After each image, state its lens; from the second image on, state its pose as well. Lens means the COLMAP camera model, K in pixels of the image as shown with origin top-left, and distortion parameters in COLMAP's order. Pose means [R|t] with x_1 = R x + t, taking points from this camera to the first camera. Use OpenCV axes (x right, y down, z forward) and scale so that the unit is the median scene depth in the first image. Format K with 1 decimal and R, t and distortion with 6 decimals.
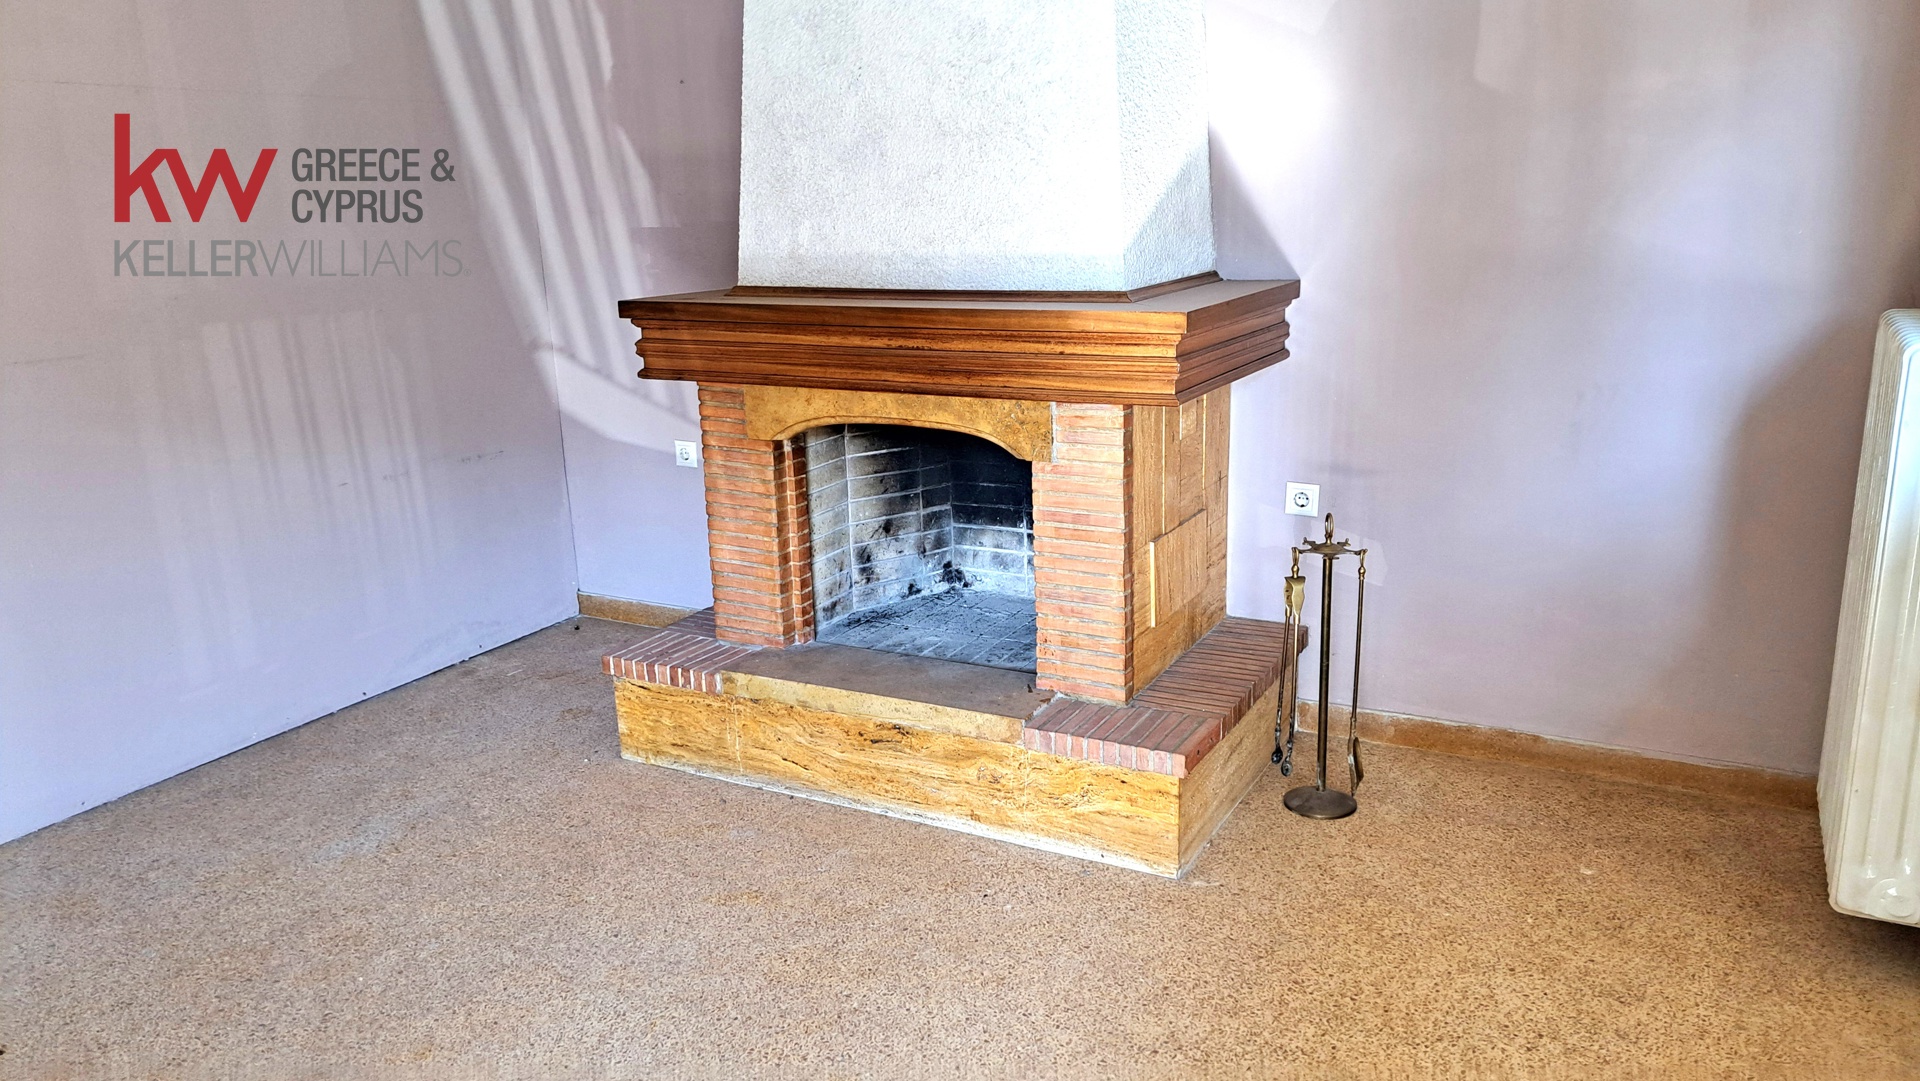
lens RADIAL K [[1379.2, 0, 966.0], [0, 1379.2, 538.3], [0, 0, 1]] dist [0.061975, -0.031006]
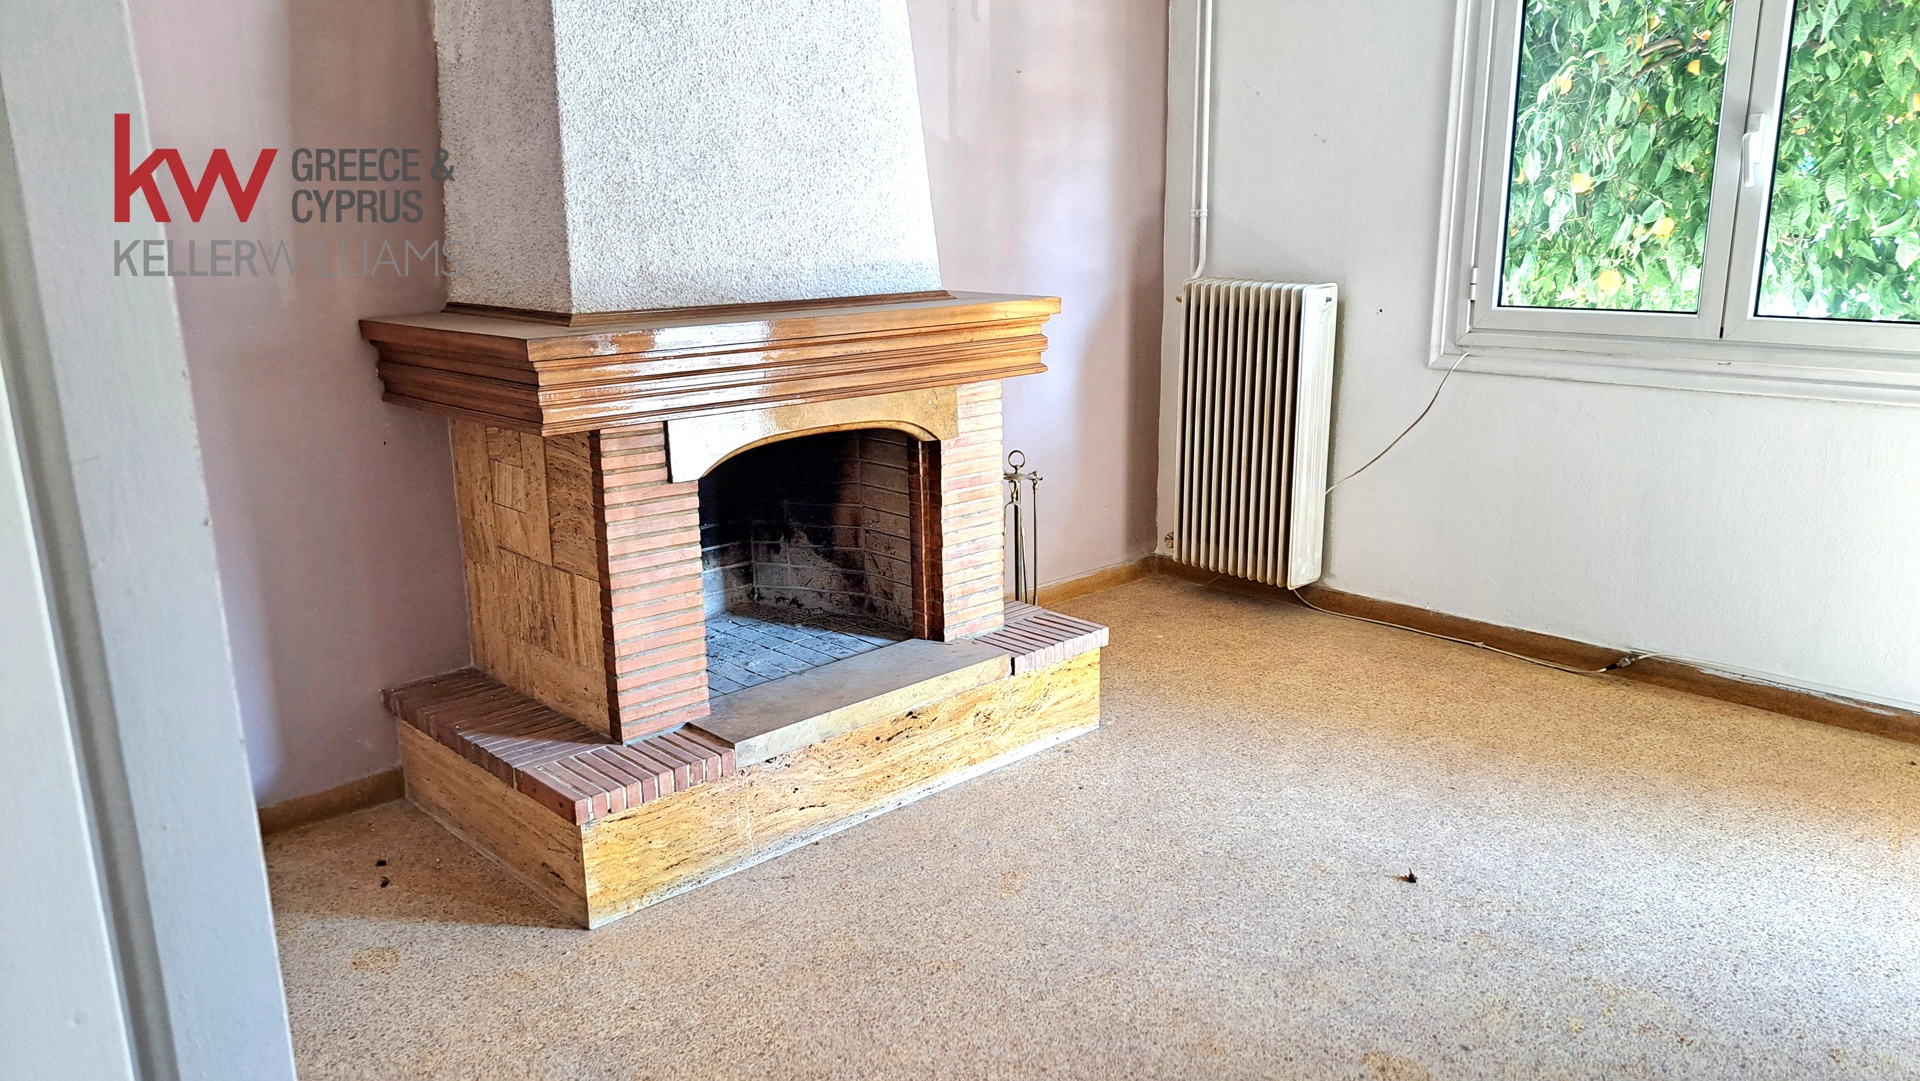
lens RADIAL K [[1379.2, 0, 968.1], [0, 1379.2, 541.0], [0, 0, 1]] dist [0.061975, -0.031006]
pose [[0.320099, -0.202470, 0.925496, -0.995219], [0.242312, 0.961900, 0.126626, -0.112370], [-0.915872, 0.183726, 0.356964, 0.575352]]
